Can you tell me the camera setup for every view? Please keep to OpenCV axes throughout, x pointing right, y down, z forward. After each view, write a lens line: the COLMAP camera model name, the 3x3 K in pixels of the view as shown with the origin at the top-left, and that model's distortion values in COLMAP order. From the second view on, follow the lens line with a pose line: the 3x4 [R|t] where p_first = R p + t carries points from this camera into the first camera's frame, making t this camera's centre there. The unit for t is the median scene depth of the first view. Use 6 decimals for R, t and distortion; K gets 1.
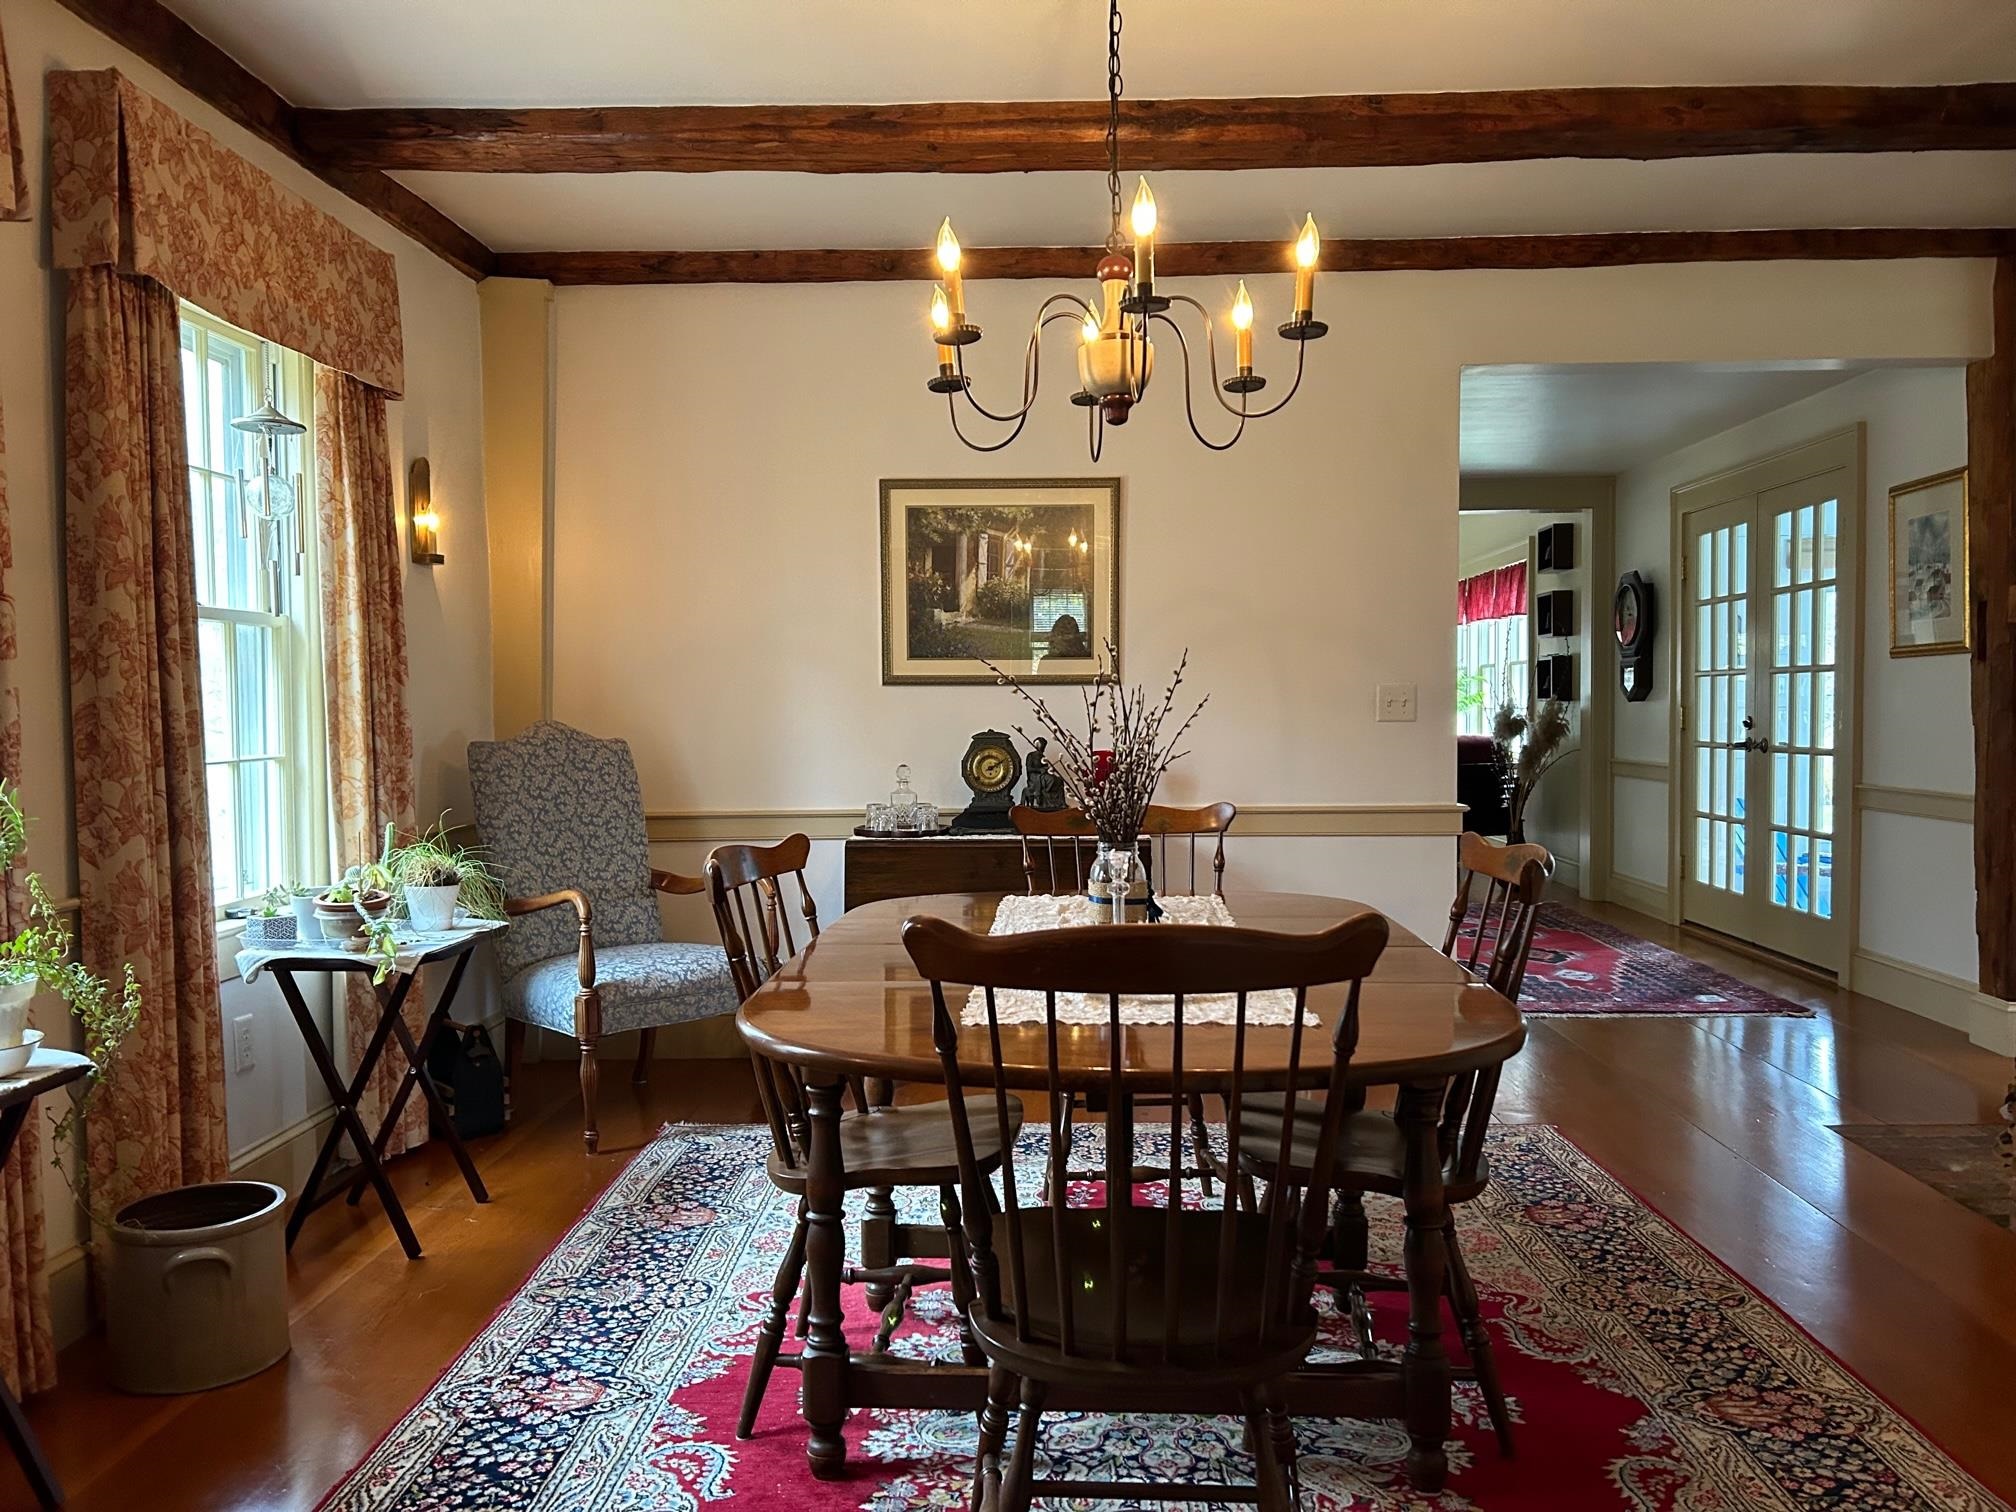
lens RADIAL K [[1520.1, 0, 1019.4], [0, 1520.1, 756.8], [0, 0, 1]] dist [0.064454, -0.067720]
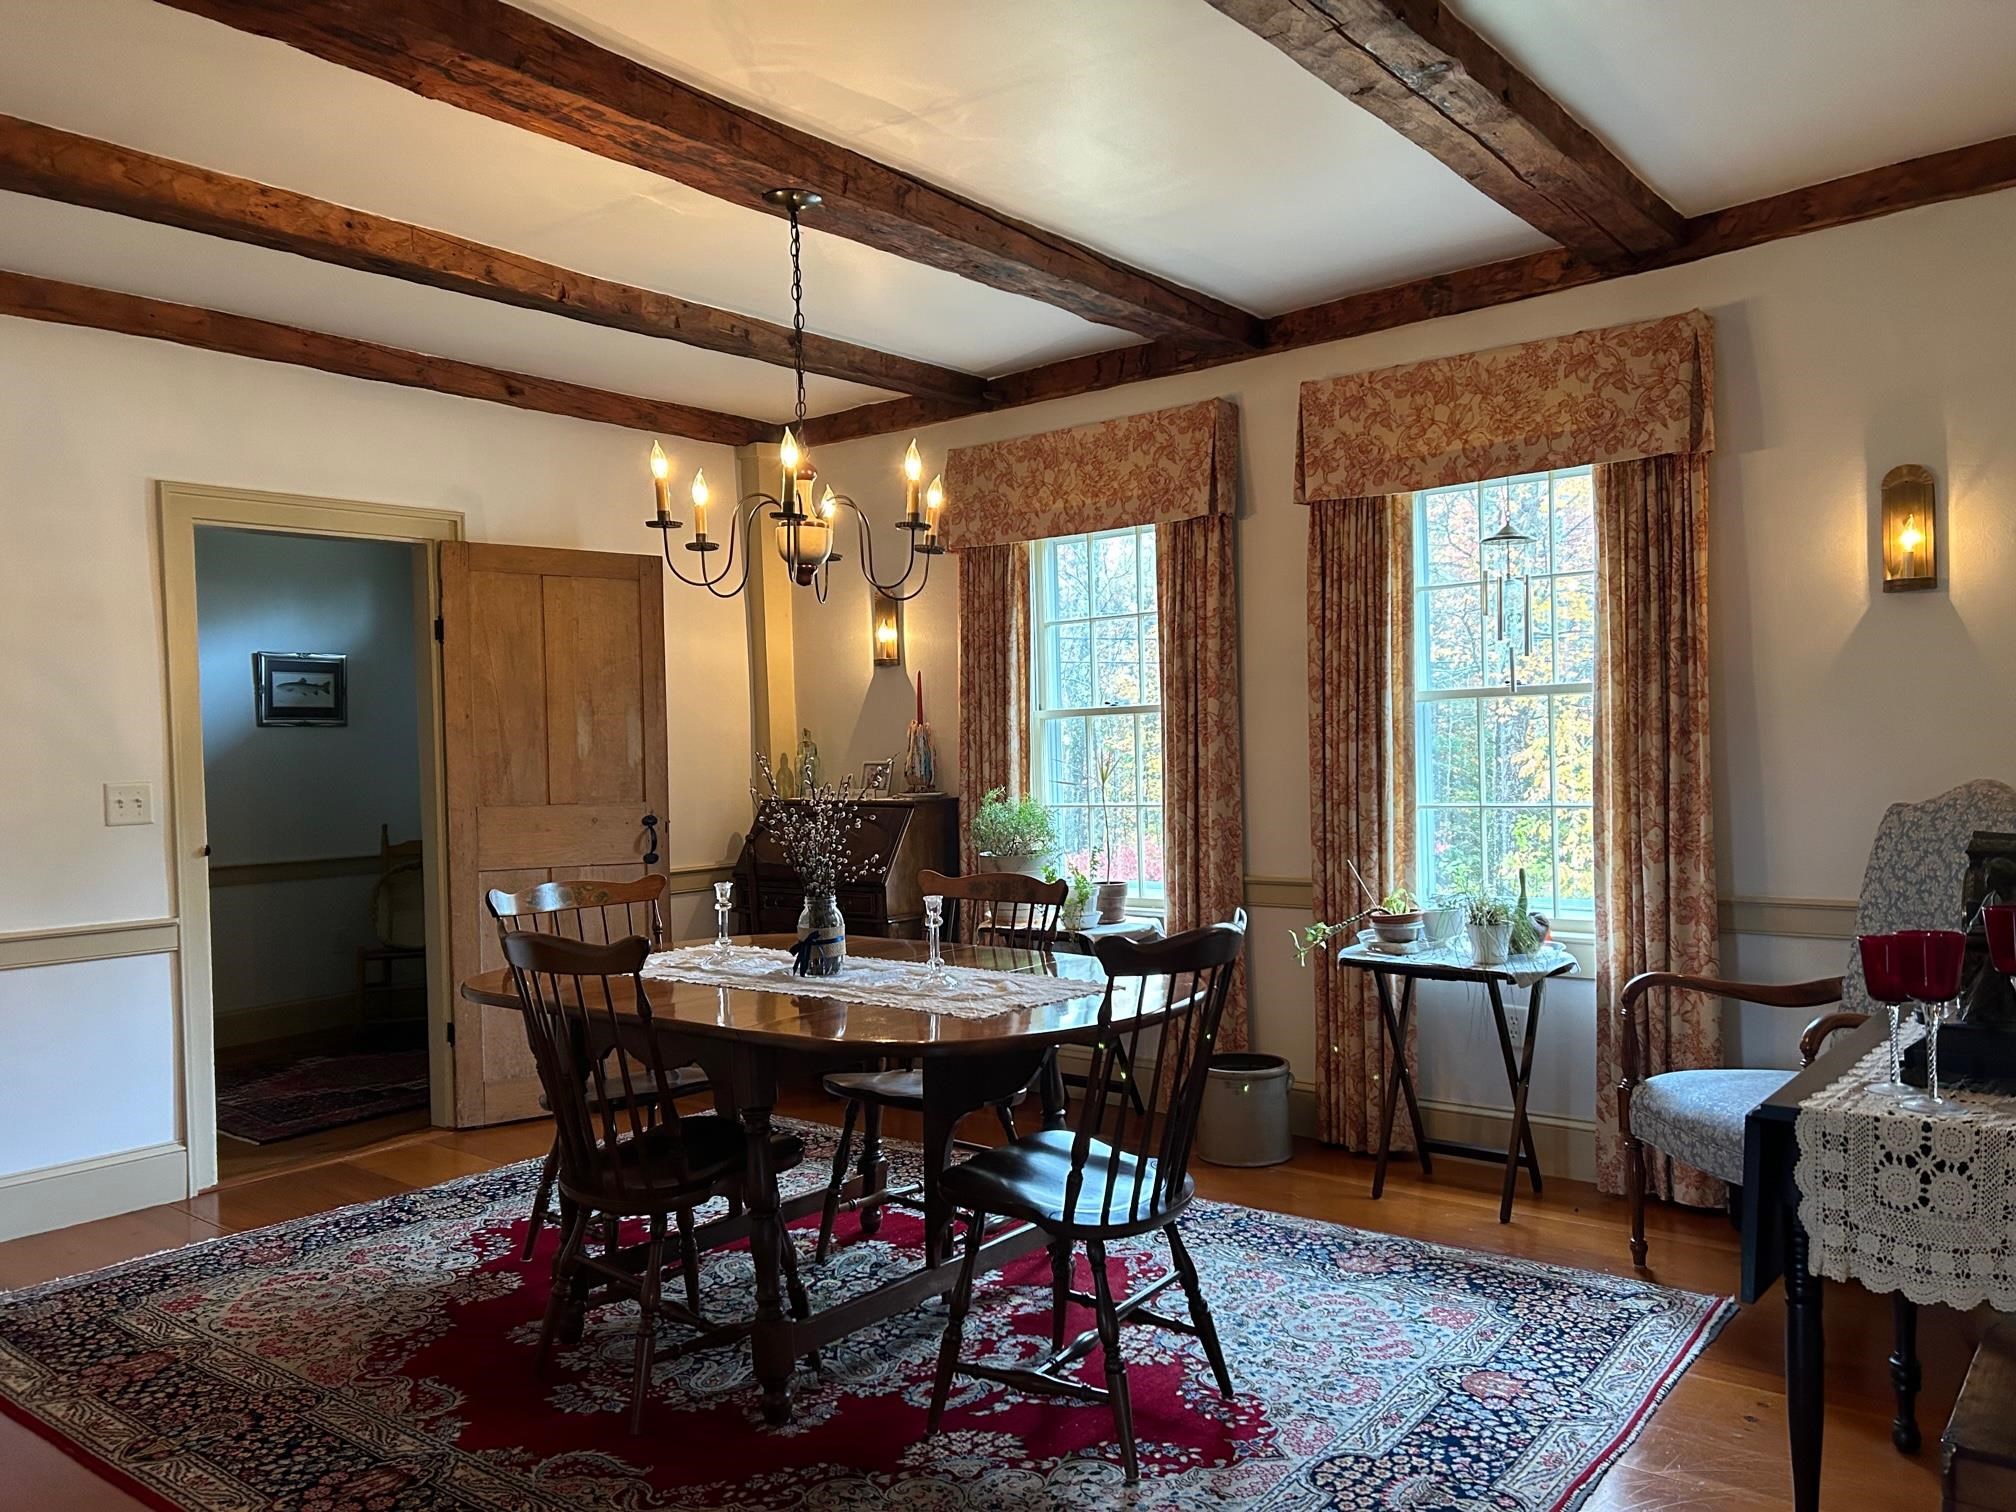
lens RADIAL K [[1520.1, 0, 1019.4], [0, 1520.1, 756.8], [0, 0, 1]] dist [0.064454, -0.067720]
pose [[-0.605235, 0.025029, -0.795653, 0.889977], [0.001740, 0.999545, 0.030120, -0.091177], [0.796045, 0.016845, -0.605003, 1.710607]]
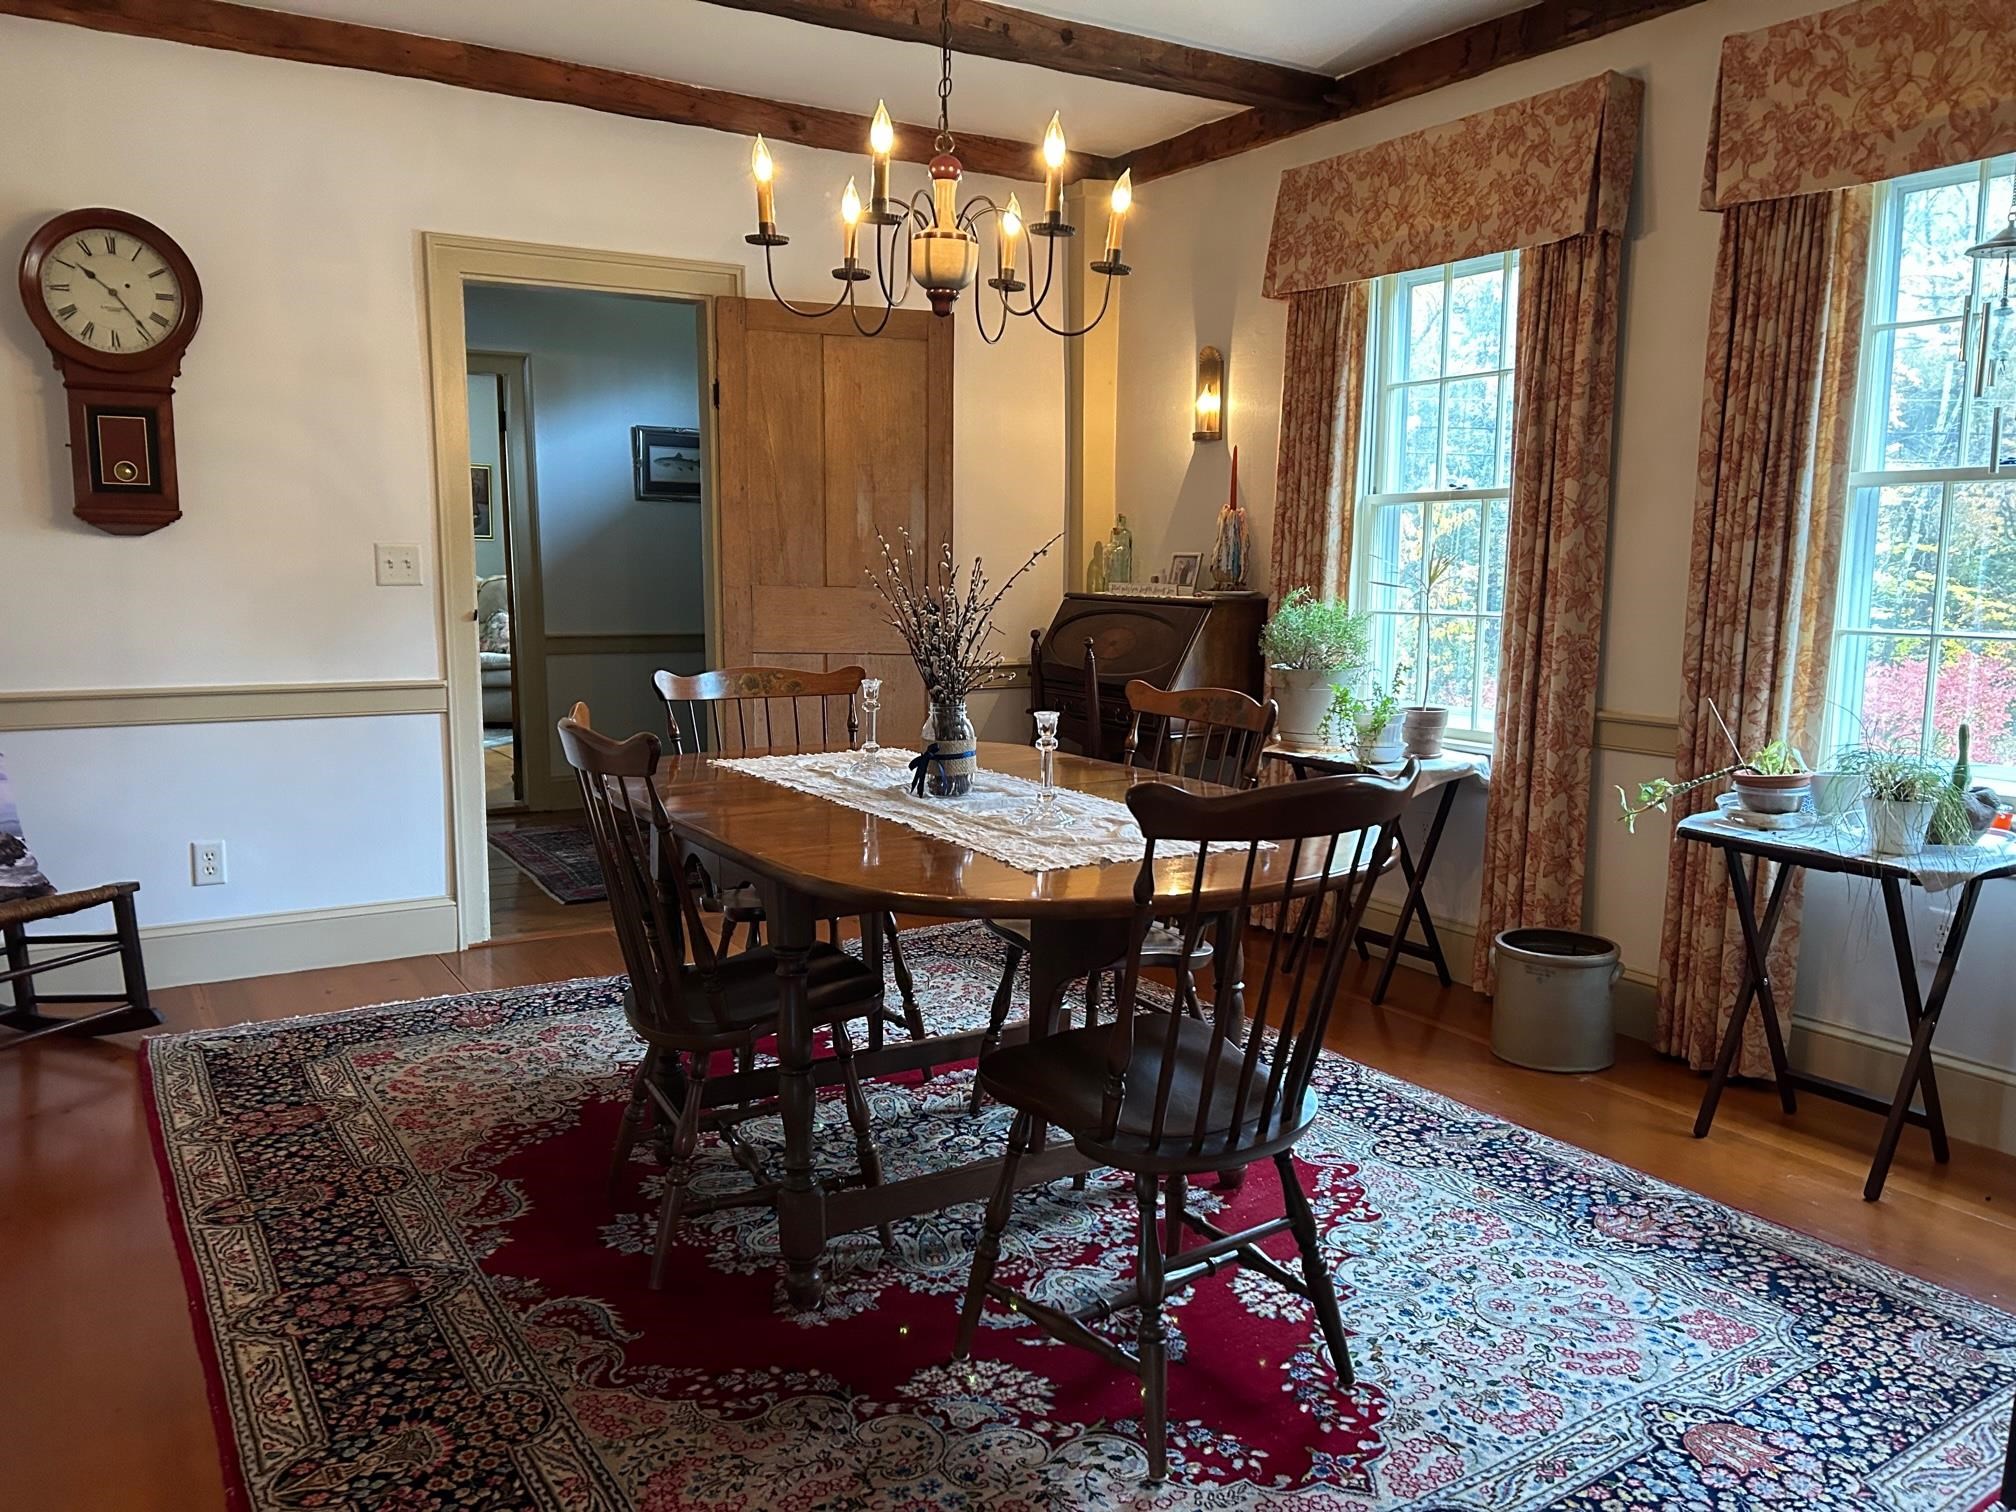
lens RADIAL K [[1522.9, 0, 1008.0], [0, 1522.9, 756.0], [0, 0, 1]] dist [0.051709, -0.048824]
pose [[-0.834147, 0.071663, -0.546867, 0.560589], [-0.021811, 0.986461, 0.162539, -0.074631], [0.551111, 0.147509, -0.821290, 1.711029]]
